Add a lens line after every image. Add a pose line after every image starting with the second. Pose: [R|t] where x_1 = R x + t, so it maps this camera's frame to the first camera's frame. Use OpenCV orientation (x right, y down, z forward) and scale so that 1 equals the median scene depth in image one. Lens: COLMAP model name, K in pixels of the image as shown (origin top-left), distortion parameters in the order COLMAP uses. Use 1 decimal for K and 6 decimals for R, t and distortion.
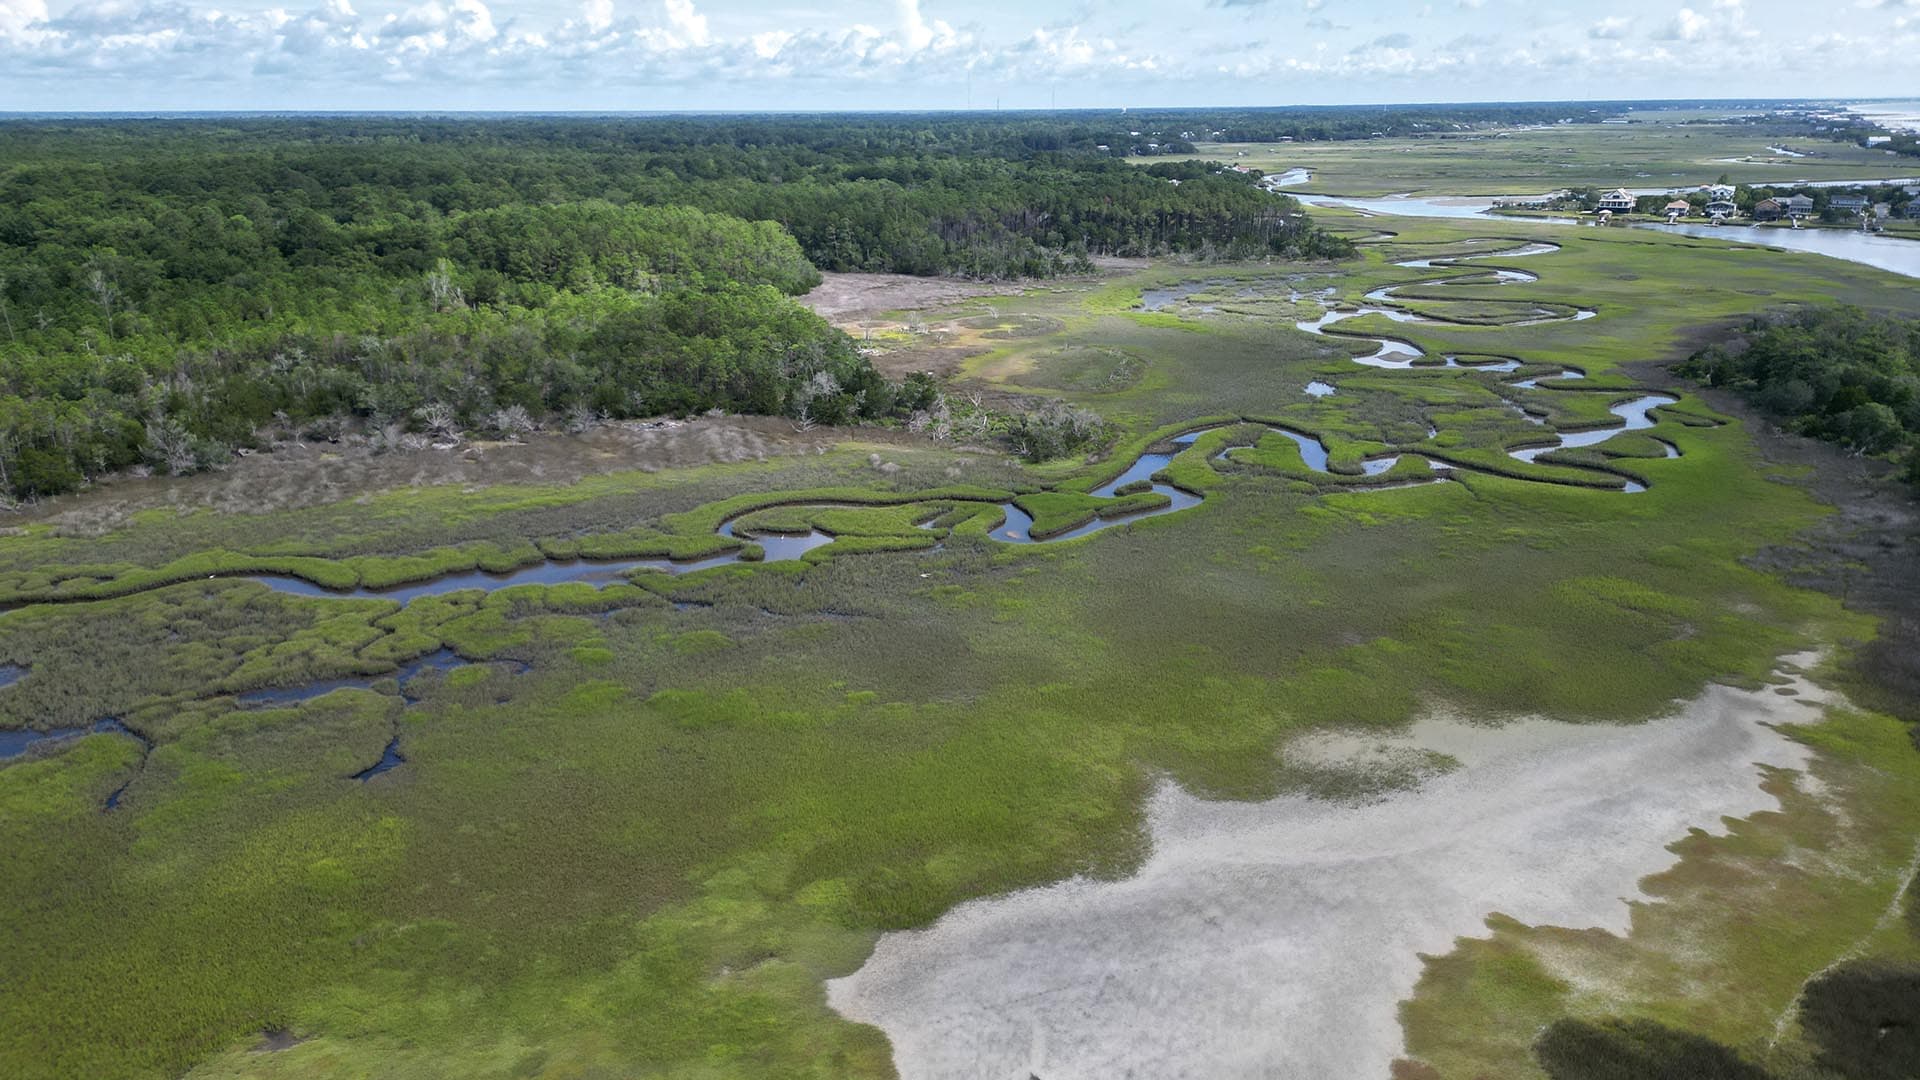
lens RADIAL K [[1334.0, 0, 965.4], [0, 1334.0, 532.2], [0, 0, 1]] dist [0.091539, -0.097740]
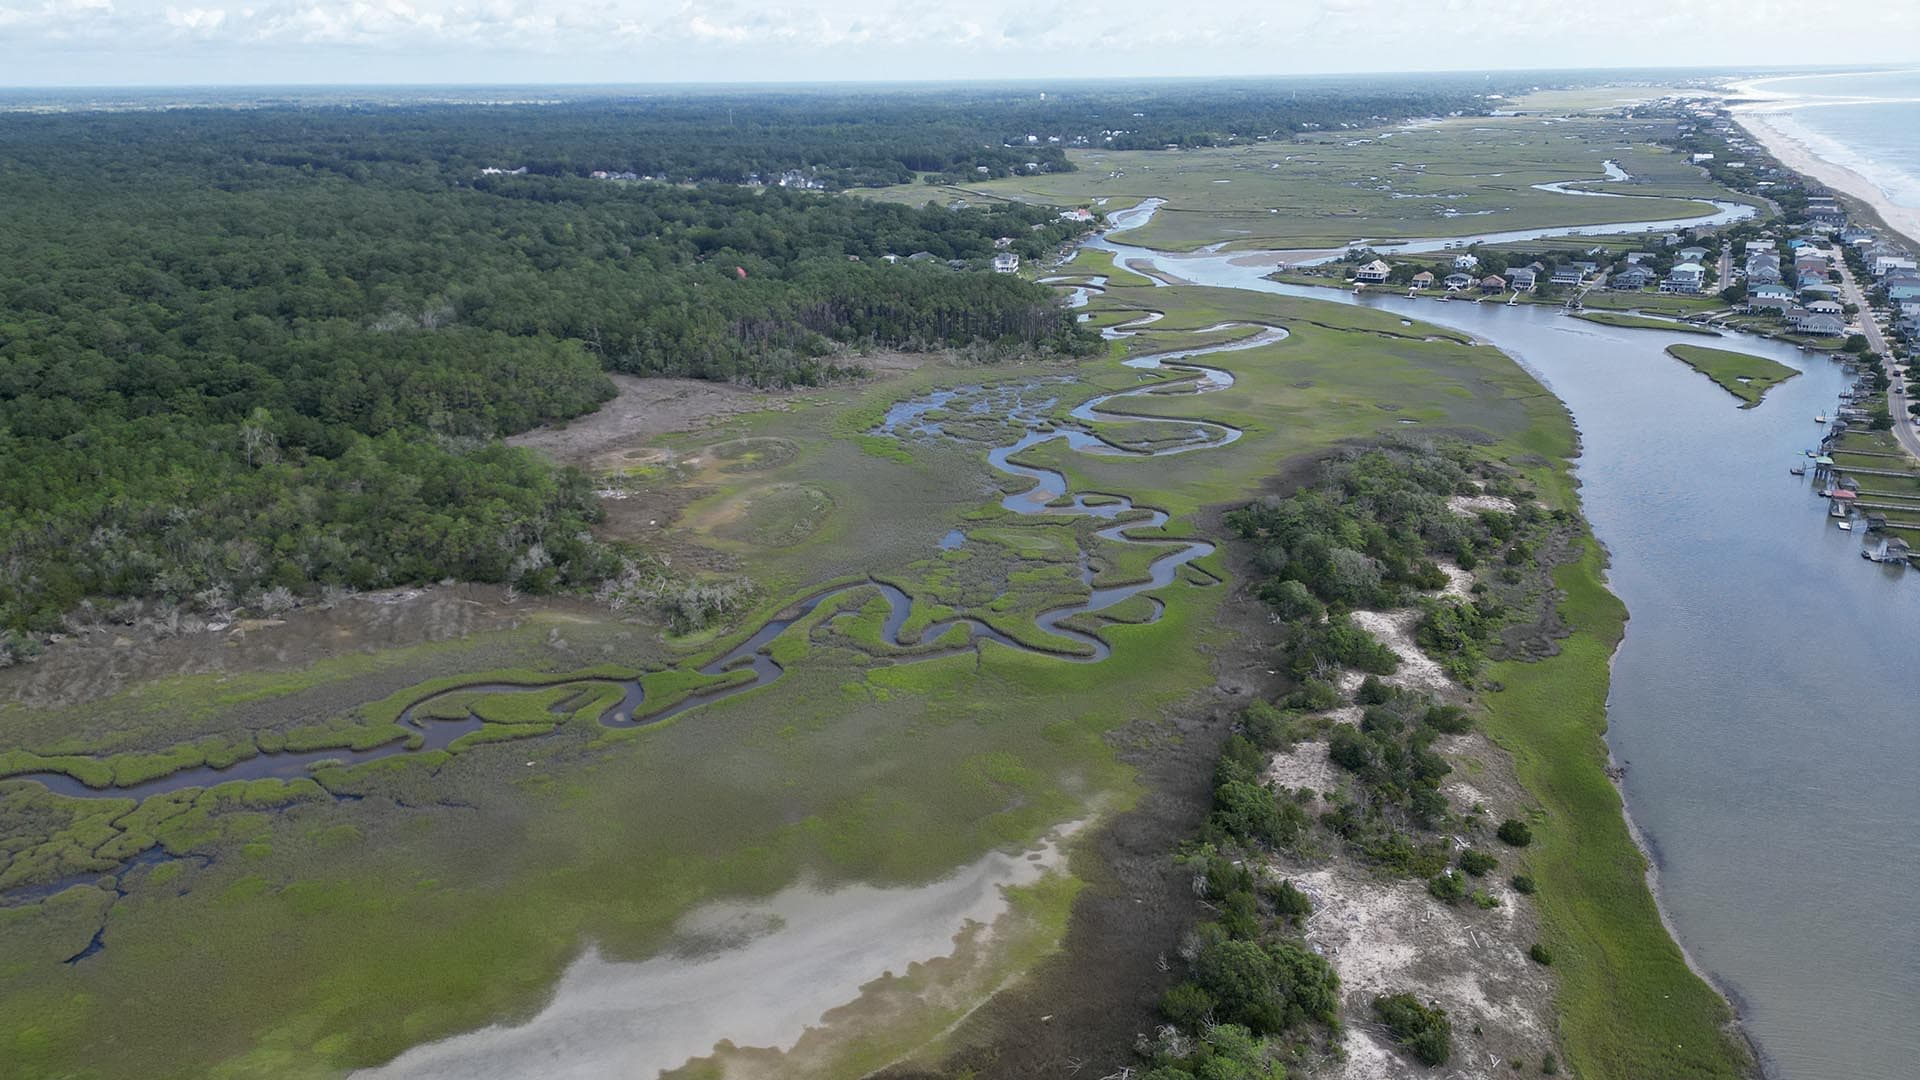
lens RADIAL K [[1334.0, 0, 965.4], [0, 1334.0, 532.2], [0, 0, 1]] dist [0.091539, -0.097740]
pose [[0.999073, -0.018615, 0.038805, 0.304531], [0.017769, 0.999599, 0.022039, -0.189482], [-0.039200, -0.021329, 0.999004, -0.343976]]
